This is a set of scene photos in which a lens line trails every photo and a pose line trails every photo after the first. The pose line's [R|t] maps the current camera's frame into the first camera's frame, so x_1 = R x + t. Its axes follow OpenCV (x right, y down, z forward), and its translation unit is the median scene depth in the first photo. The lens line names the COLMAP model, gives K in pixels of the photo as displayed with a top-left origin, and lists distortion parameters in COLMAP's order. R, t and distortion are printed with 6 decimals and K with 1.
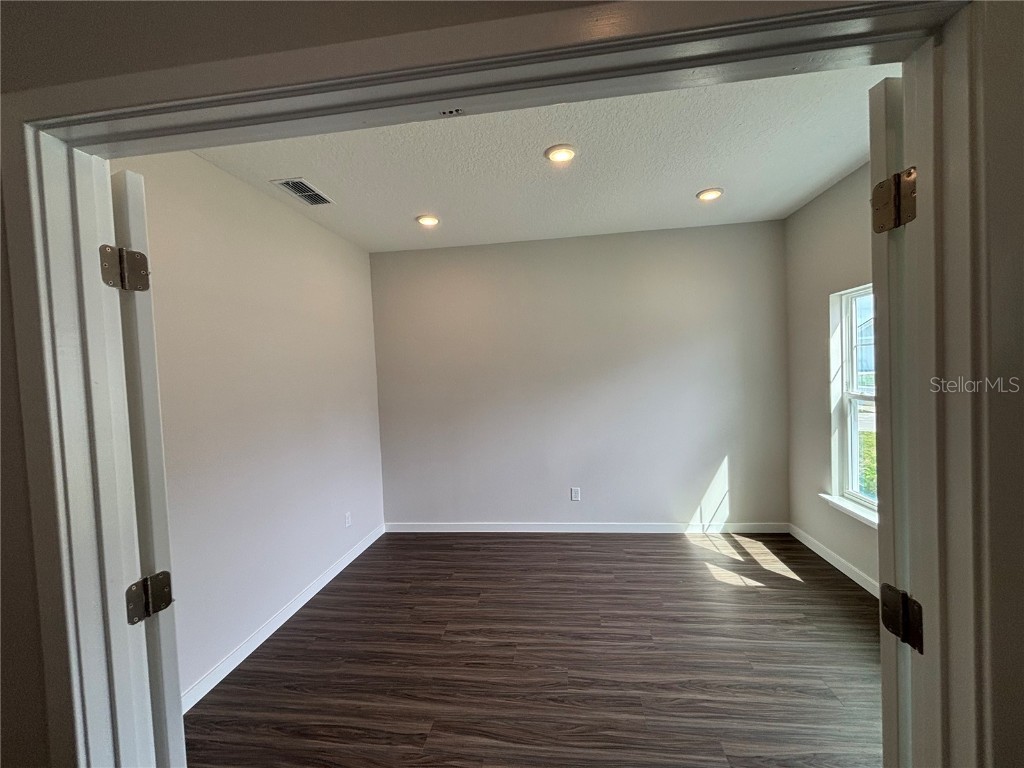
lens RADIAL K [[409.0, 0, 513.5], [0, 409.0, 382.0], [0, 0, 1]] dist [0.000601, 0.000177]
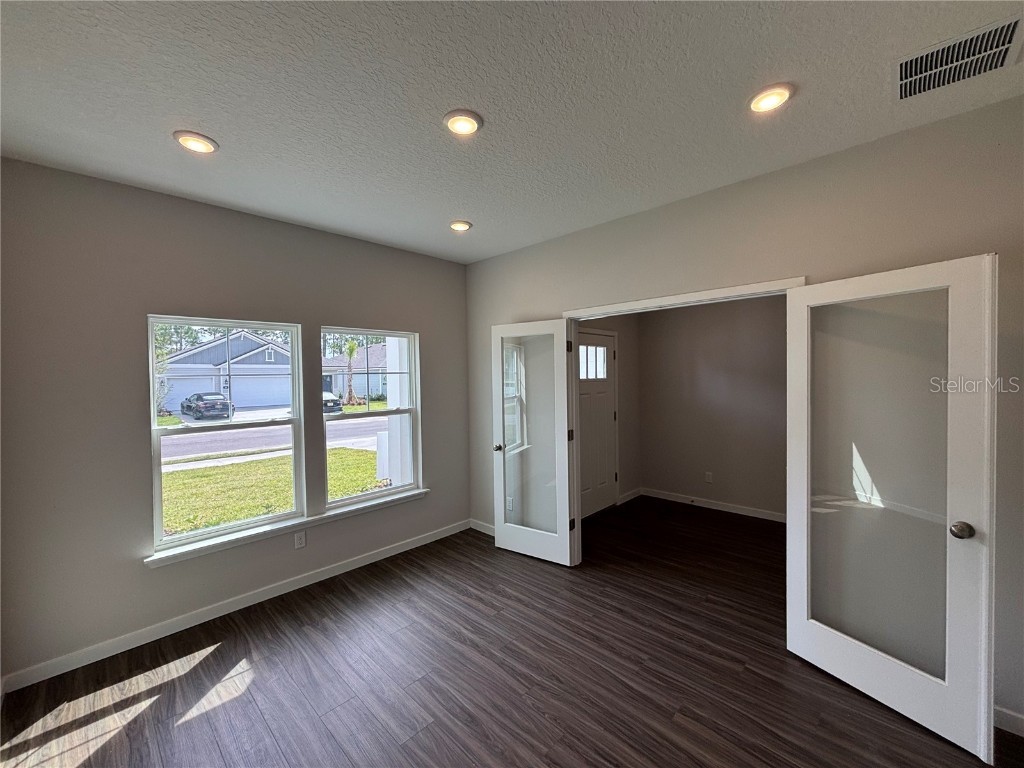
lens RADIAL K [[414.8, 0, 513.8], [0, 414.8, 380.4], [0, 0, 1]] dist [0.000891, 0.000461]
pose [[-0.797343, 0.052418, 0.601246, -0.496956], [0.069547, 0.997565, 0.005261, -0.046144], [-0.599506, 0.046010, -0.799047, 1.837032]]
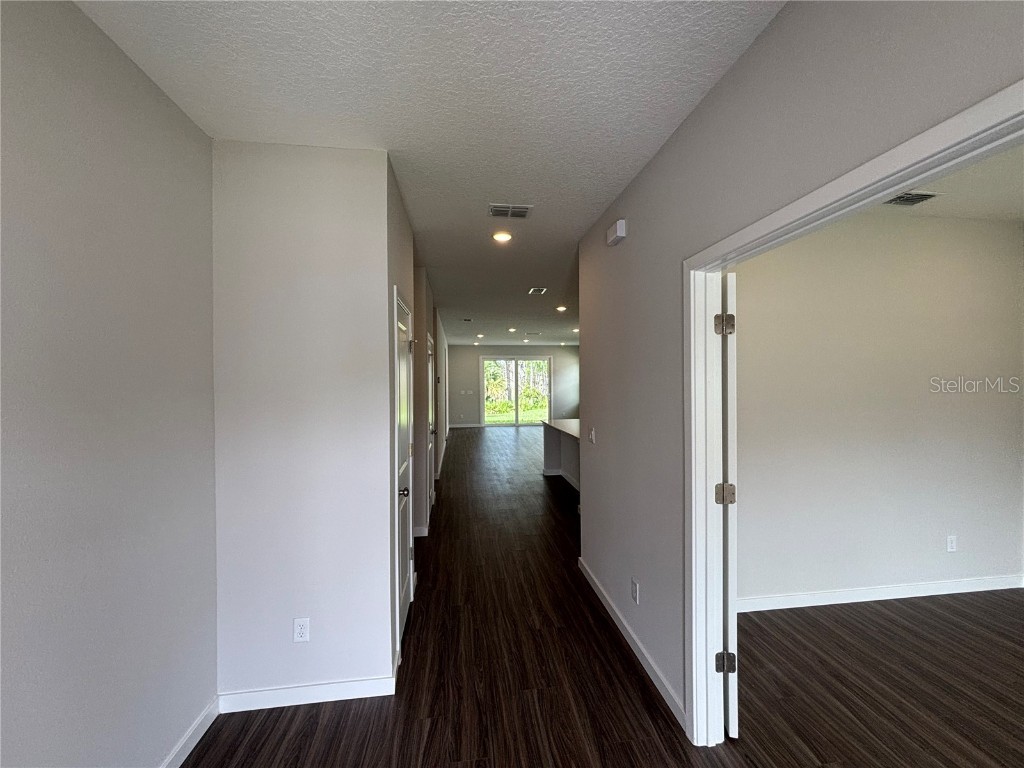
lens RADIAL K [[409.0, 0, 513.5], [0, 409.0, 382.0], [0, 0, 1]] dist [0.000601, 0.000177]
pose [[0.244297, 0.049626, -0.968430, 0.328868], [-0.034285, 0.998507, 0.042518, -0.021491], [0.969094, 0.022816, 0.245634, -0.209004]]
